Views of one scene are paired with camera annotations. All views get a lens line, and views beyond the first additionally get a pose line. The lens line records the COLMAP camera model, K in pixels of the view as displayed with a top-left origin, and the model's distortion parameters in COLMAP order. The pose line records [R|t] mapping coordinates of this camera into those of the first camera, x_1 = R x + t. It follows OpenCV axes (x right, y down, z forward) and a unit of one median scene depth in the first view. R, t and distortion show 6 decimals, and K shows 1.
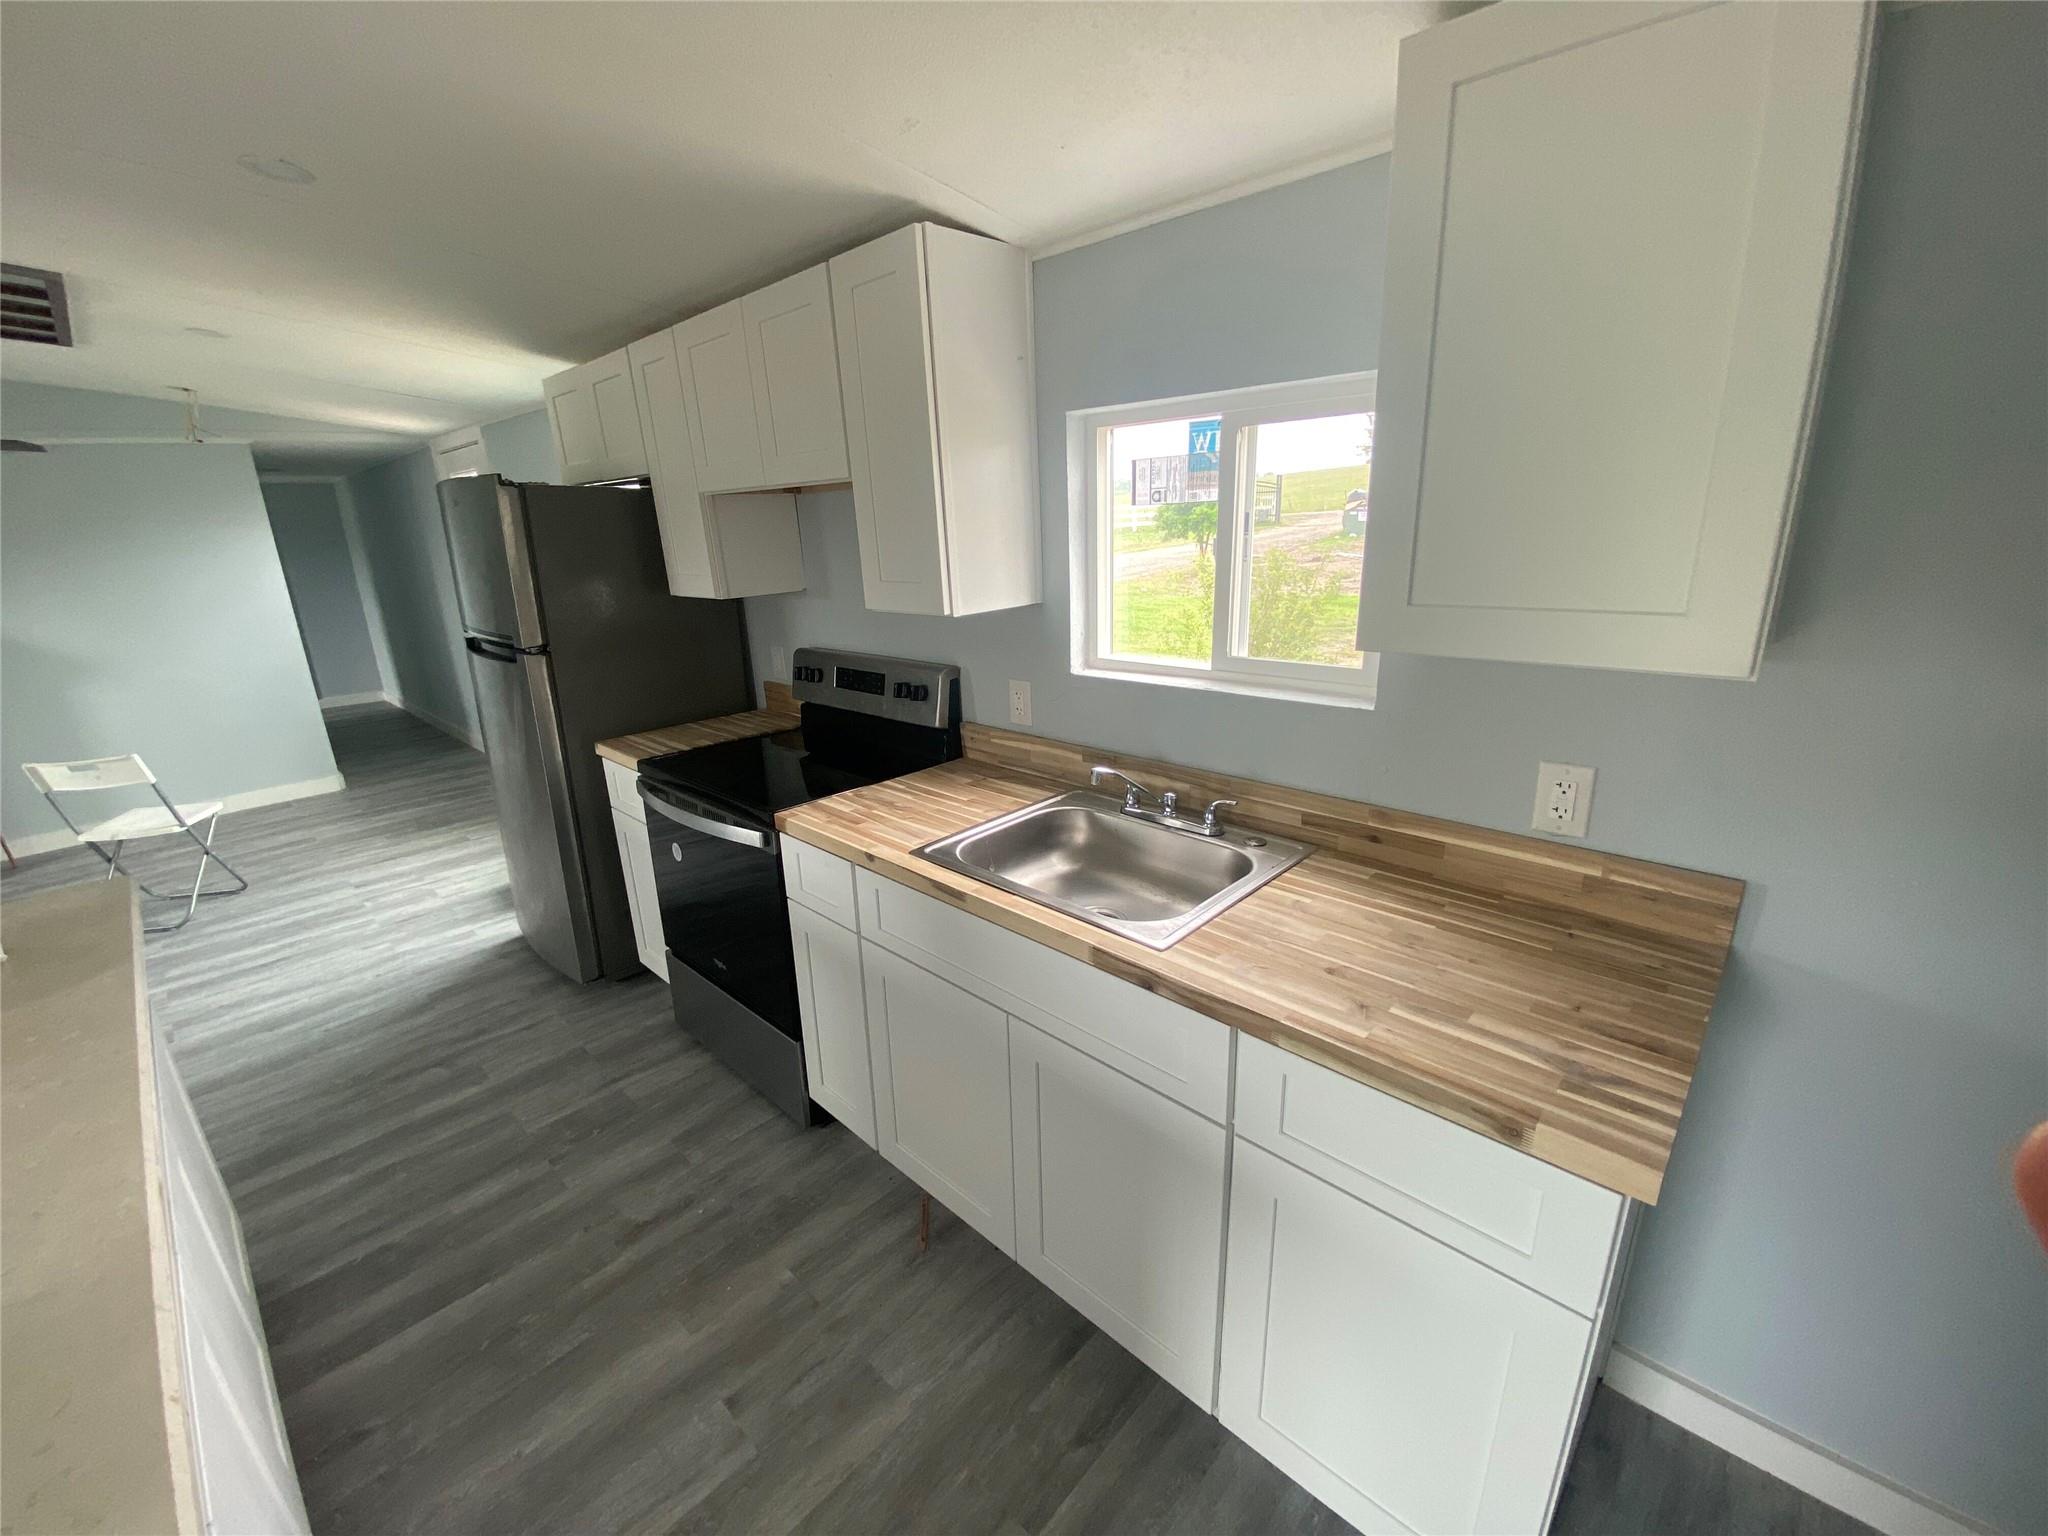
lens RADIAL K [[828.0, 0, 1024.0], [0, 828.0, 768.0], [0, 0, 1]] dist [0.061208, -0.034720]
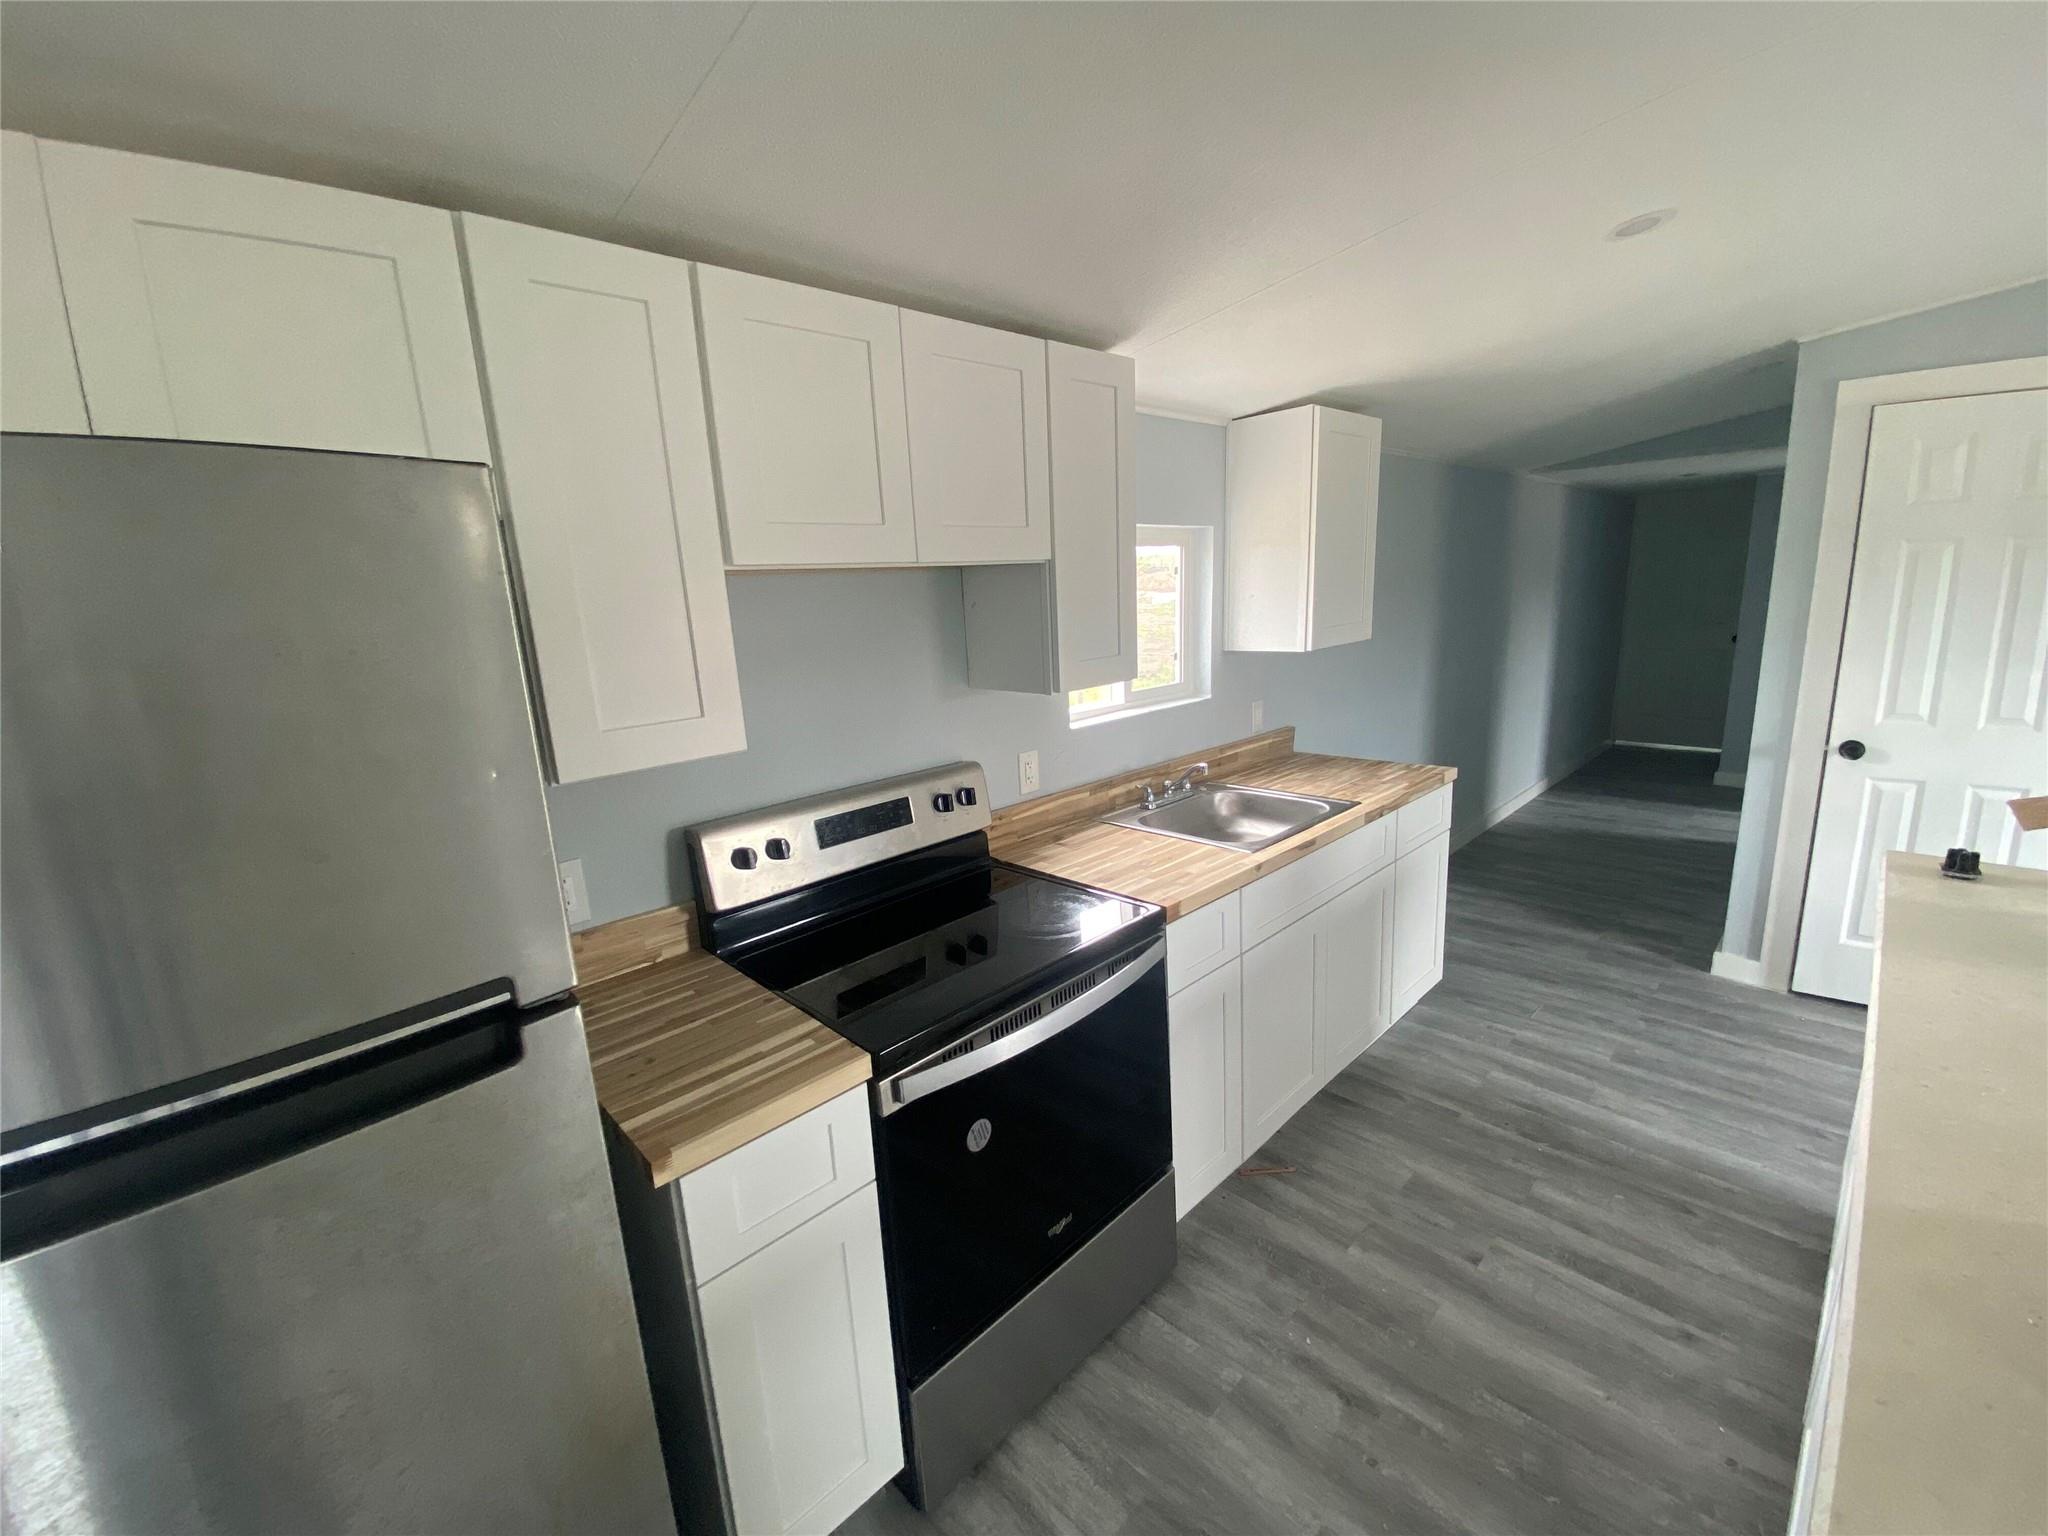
lens RADIAL K [[828.0, 0, 1024.0], [0, 828.0, 768.0], [0, 0, 1]] dist [0.061208, -0.034720]
pose [[0.044932, -0.178215, 0.982965, -1.259300], [0.333308, 0.930251, 0.153422, -0.298435], [-0.941747, 0.320737, 0.101199, 1.076625]]
